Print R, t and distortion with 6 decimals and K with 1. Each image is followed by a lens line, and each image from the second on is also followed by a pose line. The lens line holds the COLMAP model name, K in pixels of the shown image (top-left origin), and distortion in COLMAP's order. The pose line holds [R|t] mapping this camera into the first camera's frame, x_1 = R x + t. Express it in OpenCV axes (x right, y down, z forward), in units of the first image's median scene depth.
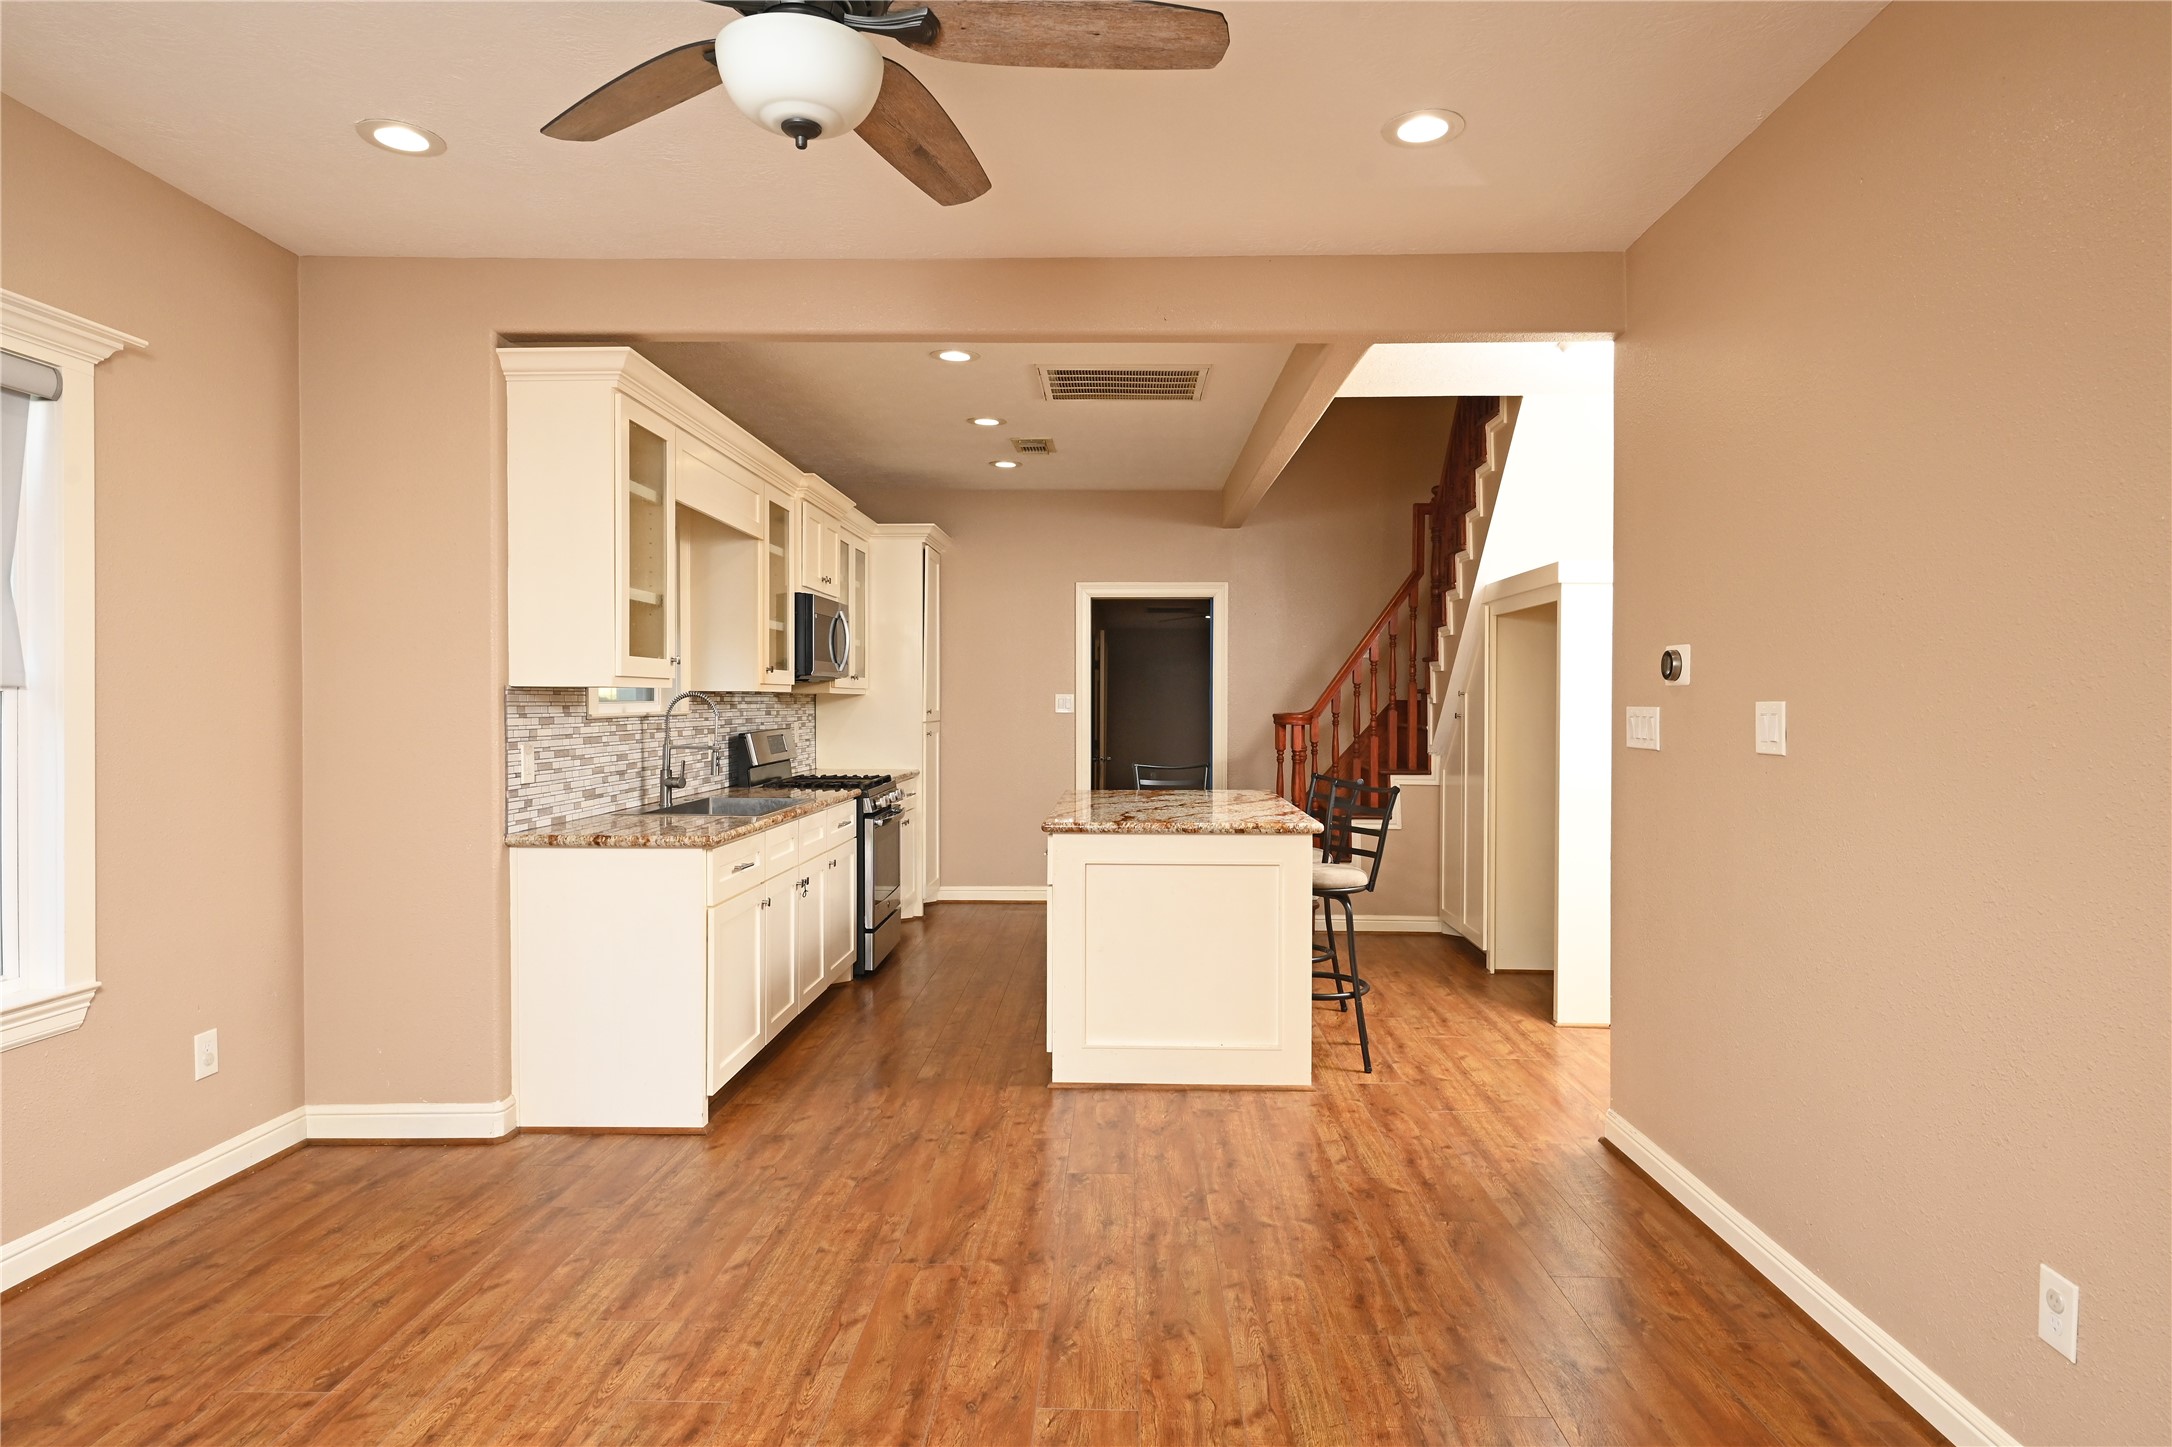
lens RADIAL K [[1227.0, 0, 1112.2], [0, 1227.0, 715.2], [0, 0, 1]] dist [-0.003602, 0.002222]
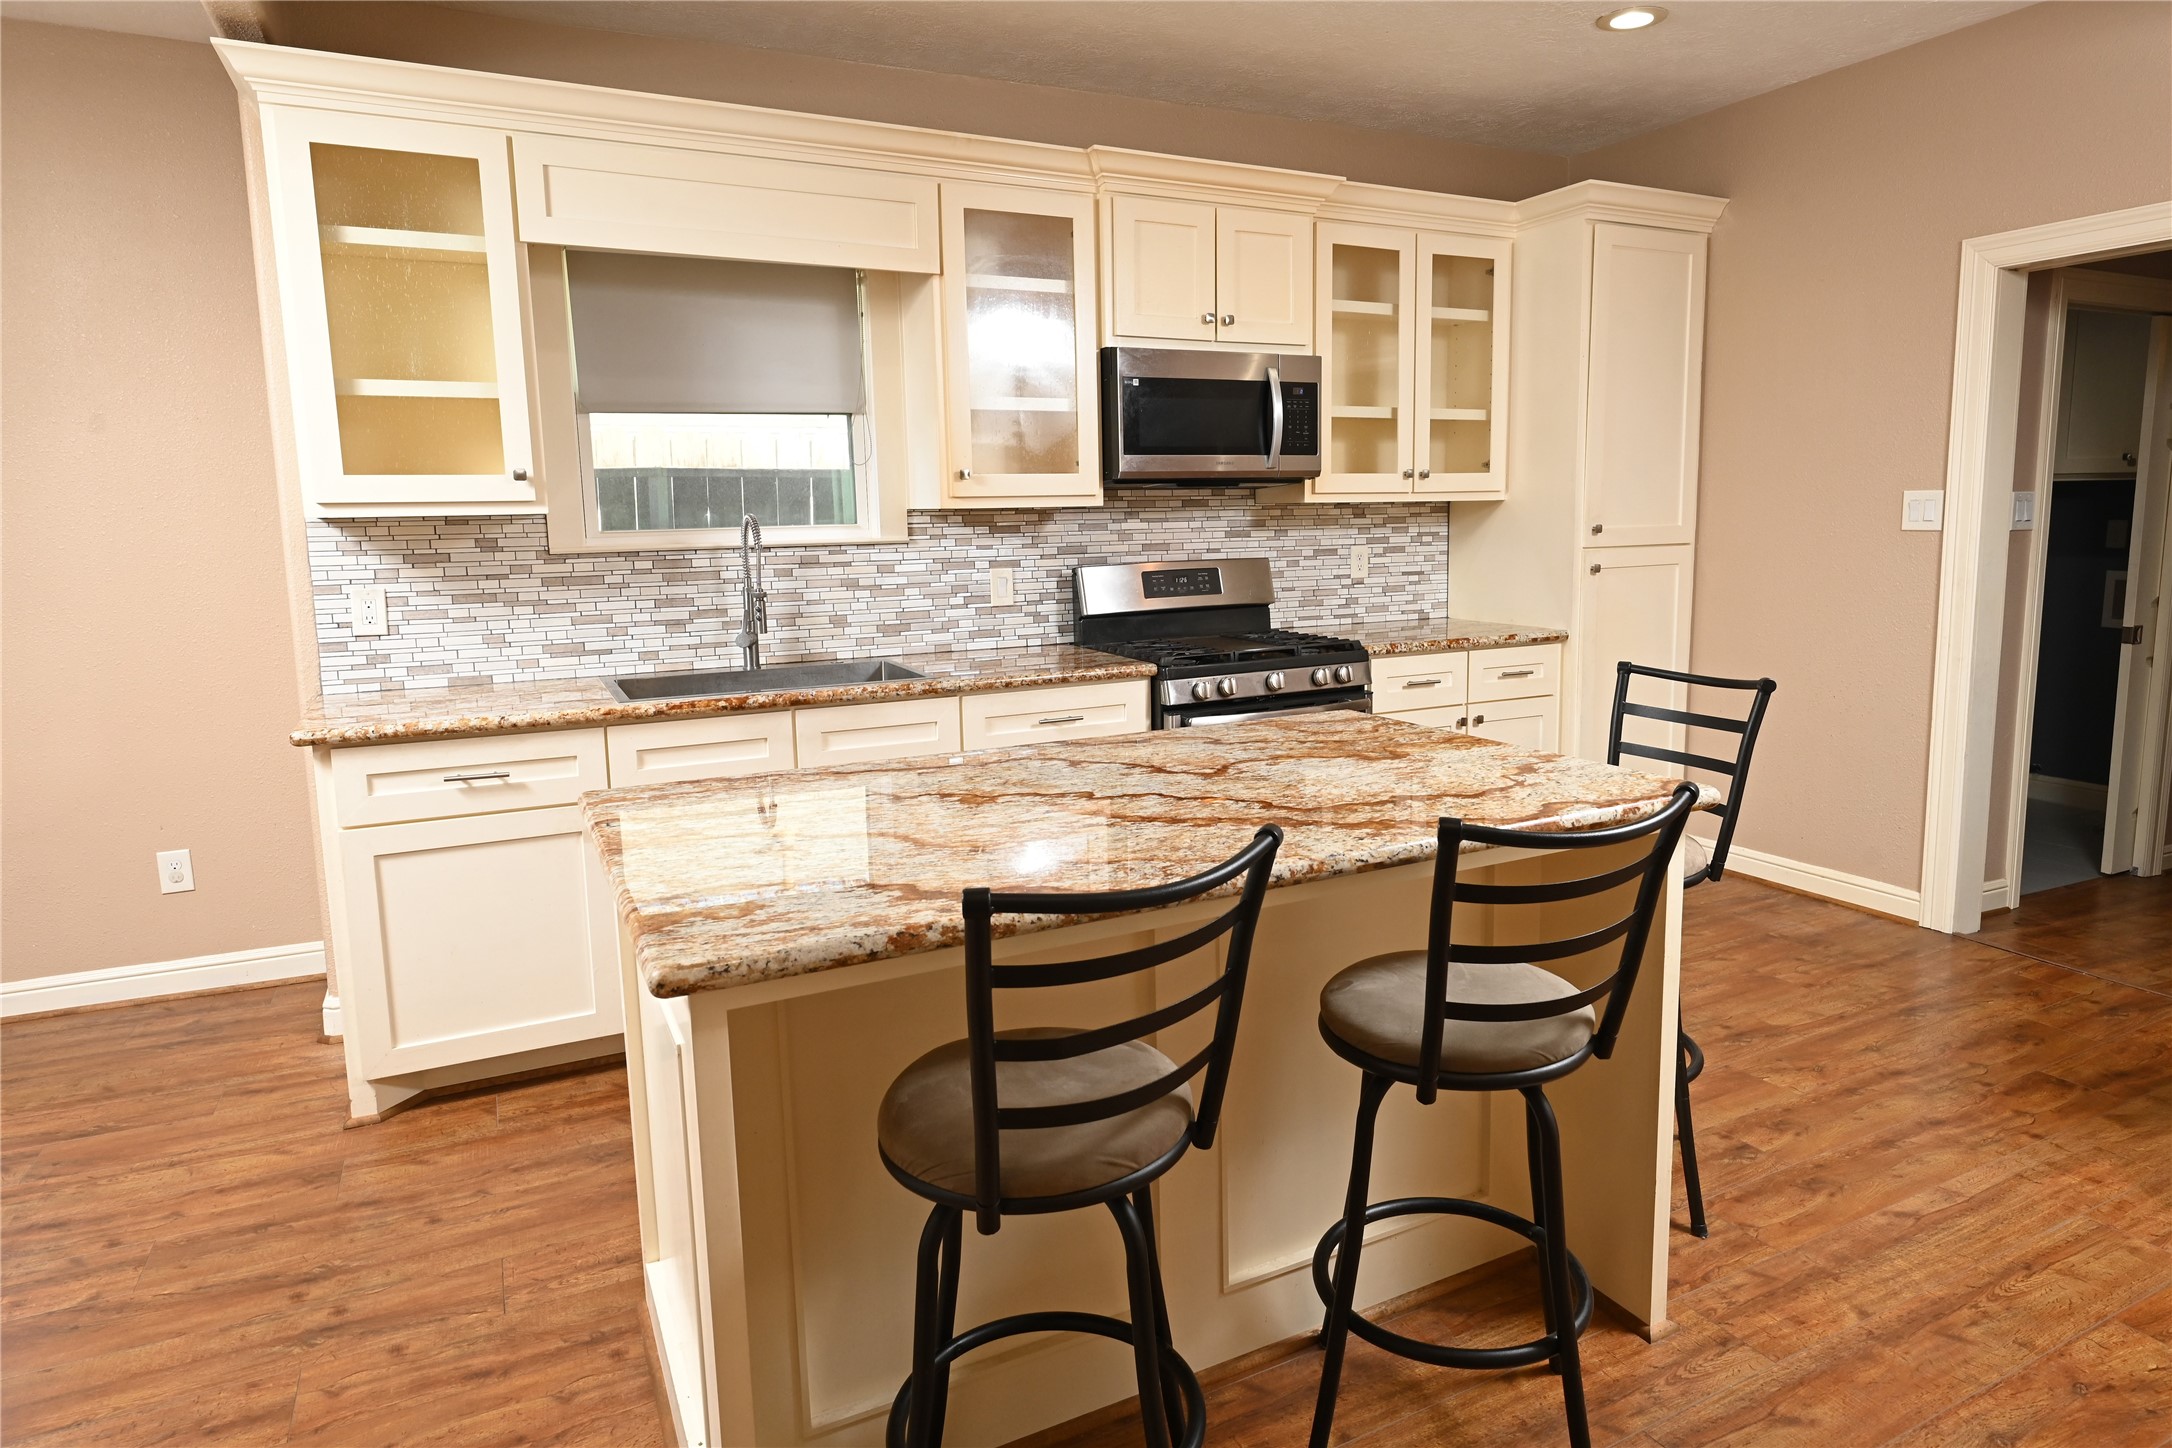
lens RADIAL K [[1249.0, 0, 1211.6], [0, 1249.0, 697.9], [0, 0, 1]] dist [-0.019148, -0.000122]
pose [[0.504473, 0.125453, -0.854265, 0.499617], [0.003953, 0.989042, 0.147581, -0.022776], [0.863418, -0.077828, 0.498449, 1.017752]]
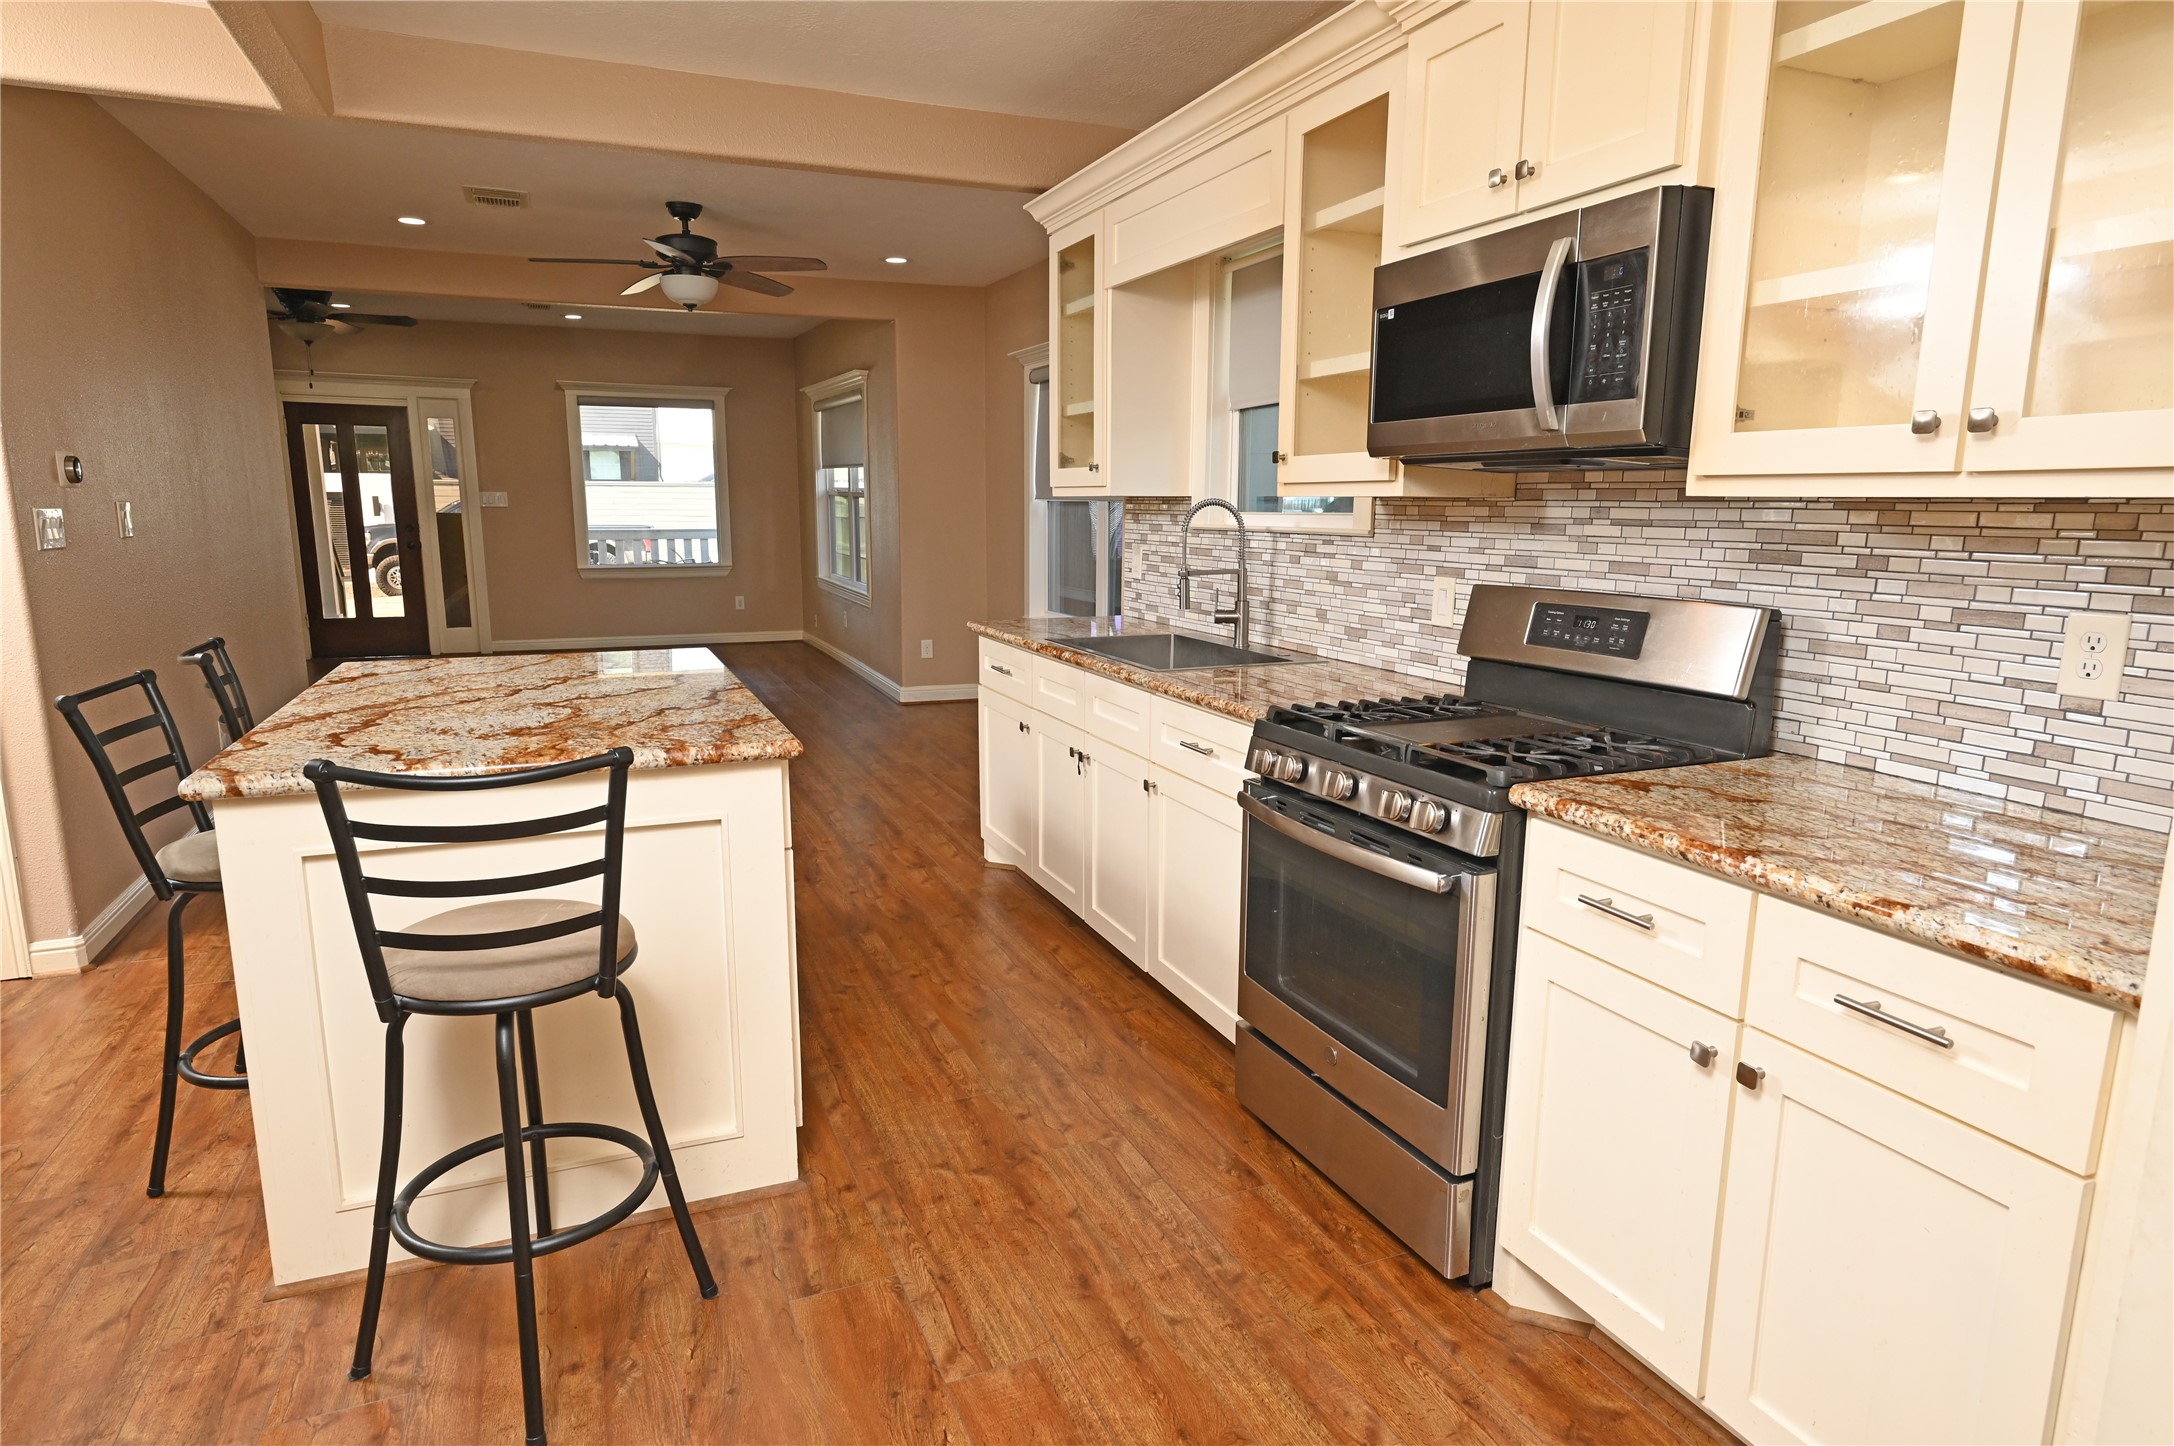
lens RADIAL K [[1257.1, 0, 1086.8], [0, 1257.1, 744.4], [0, 0, 1]] dist [-0.007724, -0.003703]
pose [[-0.919570, 0.070826, -0.386490, 0.051041], [-0.009107, 0.979514, 0.201170, -0.031044], [0.392820, 0.188510, -0.900087, 2.009699]]
